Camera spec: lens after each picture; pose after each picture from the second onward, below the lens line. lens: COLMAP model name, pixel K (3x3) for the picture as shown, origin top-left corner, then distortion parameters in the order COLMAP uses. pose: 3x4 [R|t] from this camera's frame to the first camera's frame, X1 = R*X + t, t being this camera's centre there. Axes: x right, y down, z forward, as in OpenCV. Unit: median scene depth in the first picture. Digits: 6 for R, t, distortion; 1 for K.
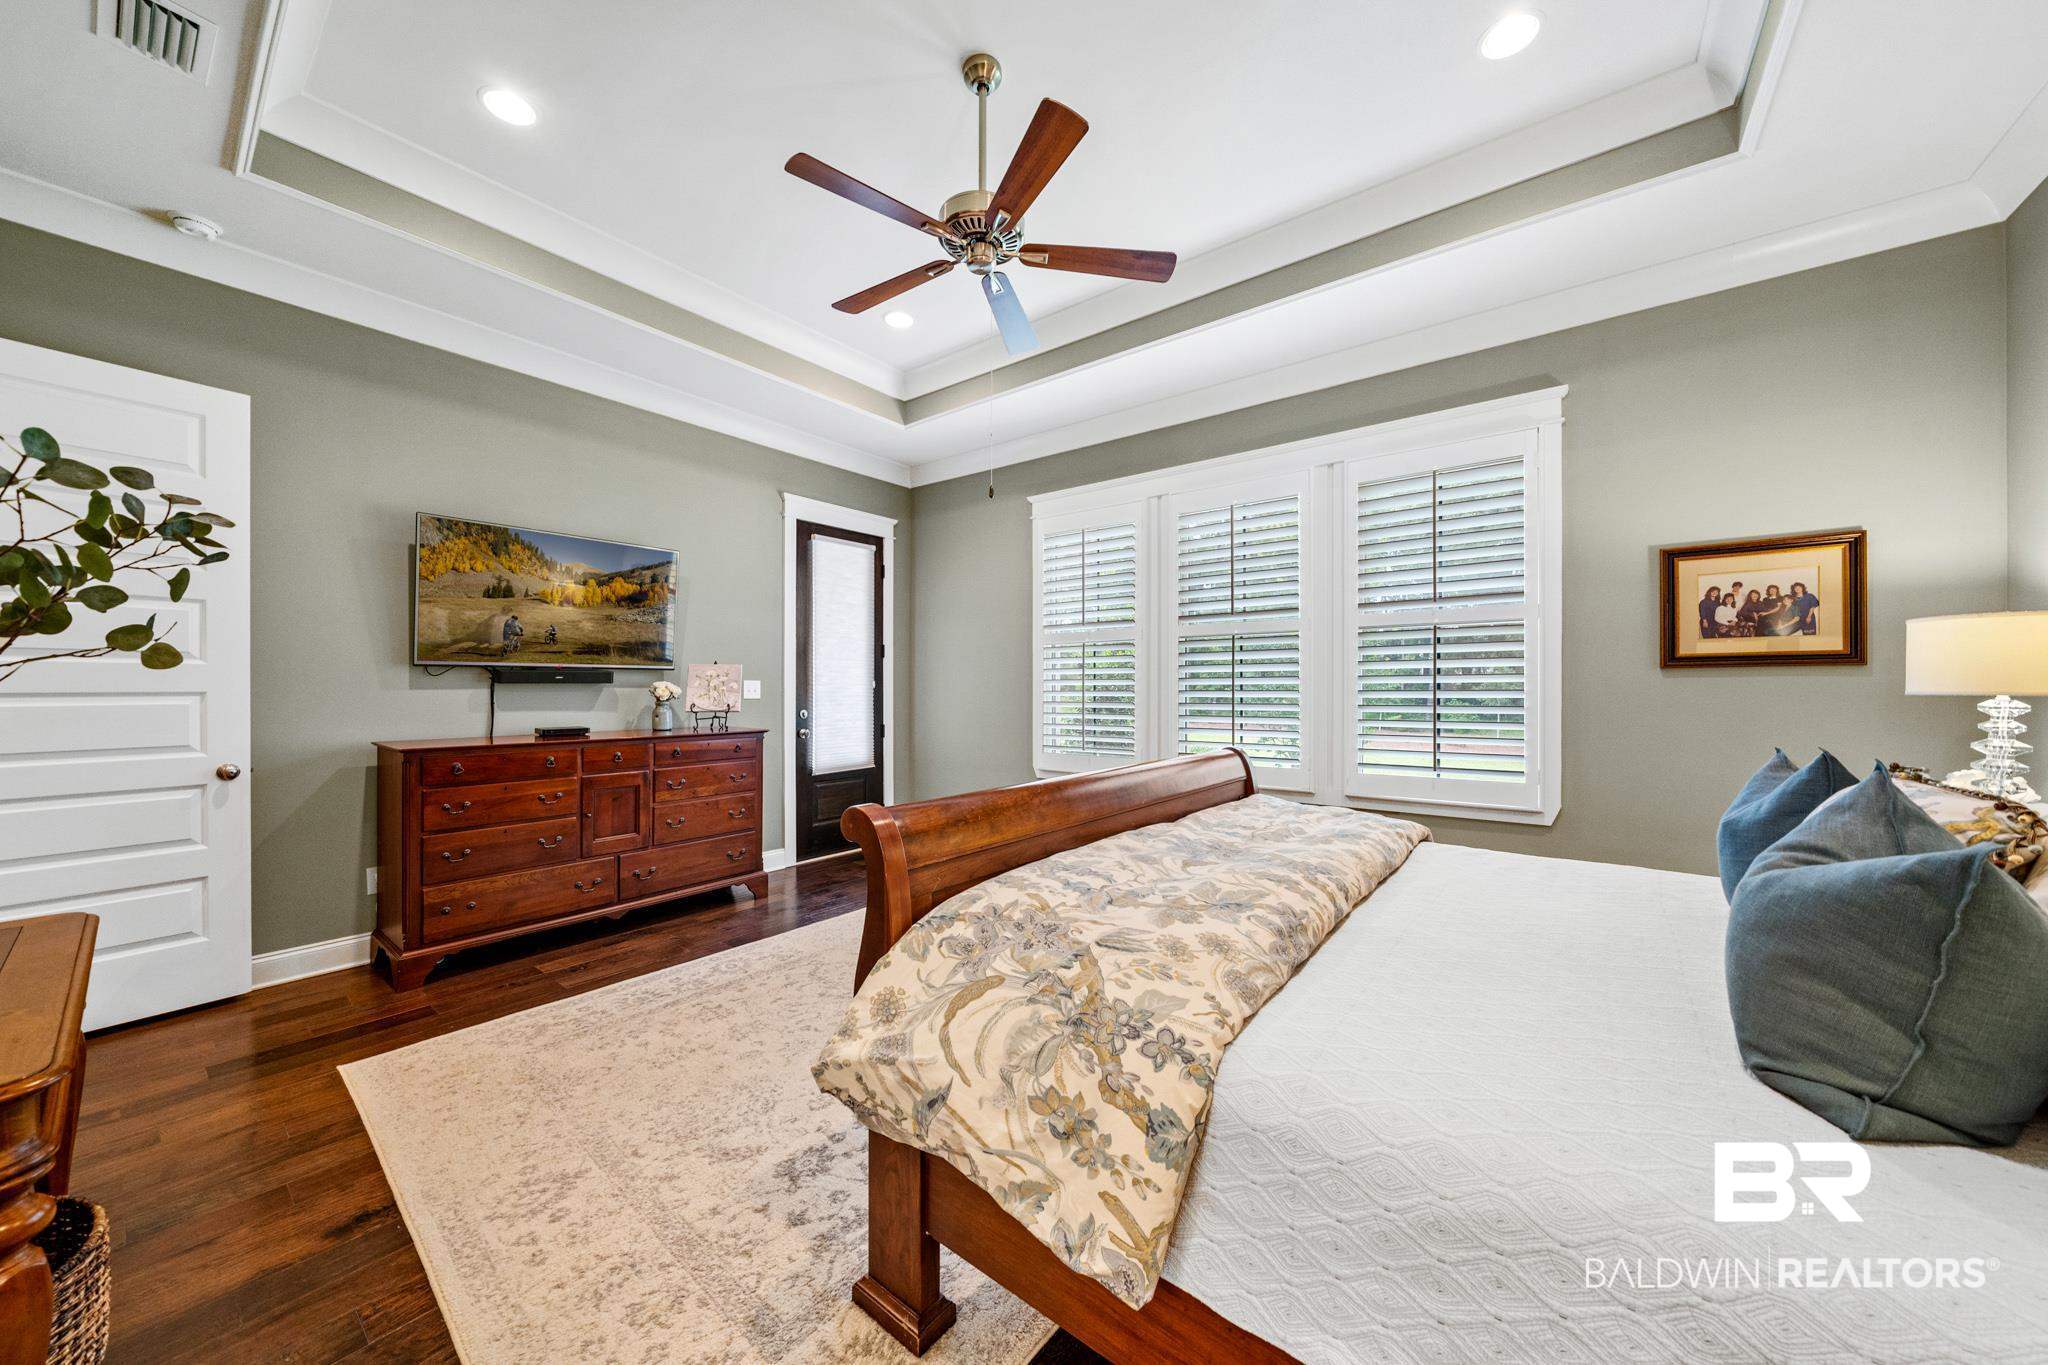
lens RADIAL K [[706.6, 0, 1014.5], [0, 706.6, 681.6], [0, 0, 1]] dist [0.001555, 0.000056]
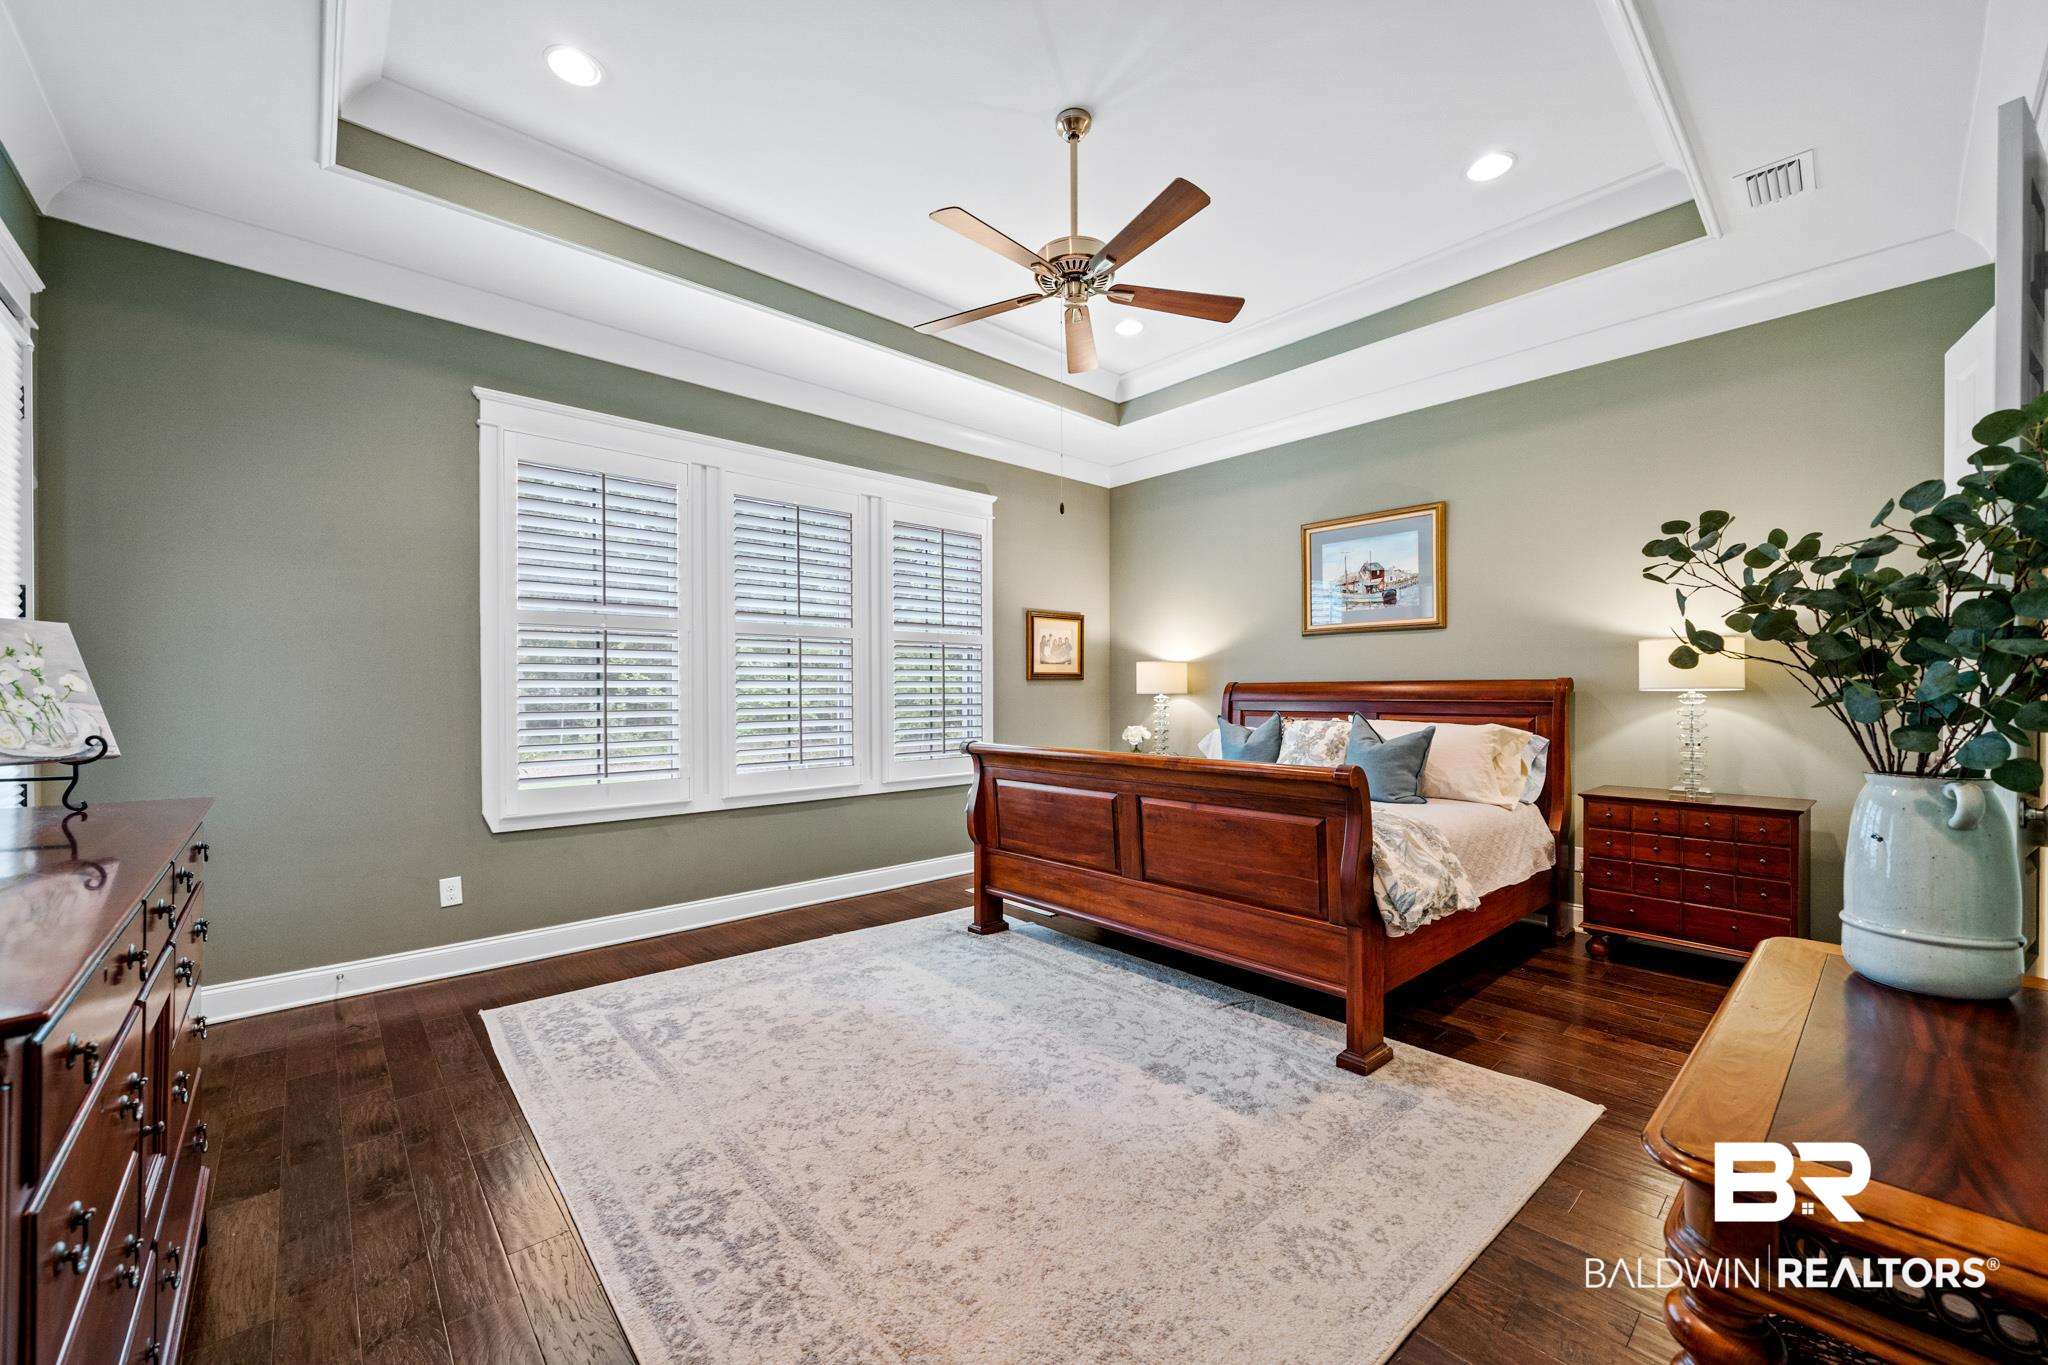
lens RADIAL K [[789.2, 0, 1015.6], [0, 789.2, 689.8], [0, 0, 1]] dist [-0.001969, 0.000190]
pose [[0.177215, 0.004171, 0.984163, -0.909059], [-0.003395, 0.999988, -0.003626, 0.012537], [-0.984166, -0.002699, 0.177227, 0.634688]]
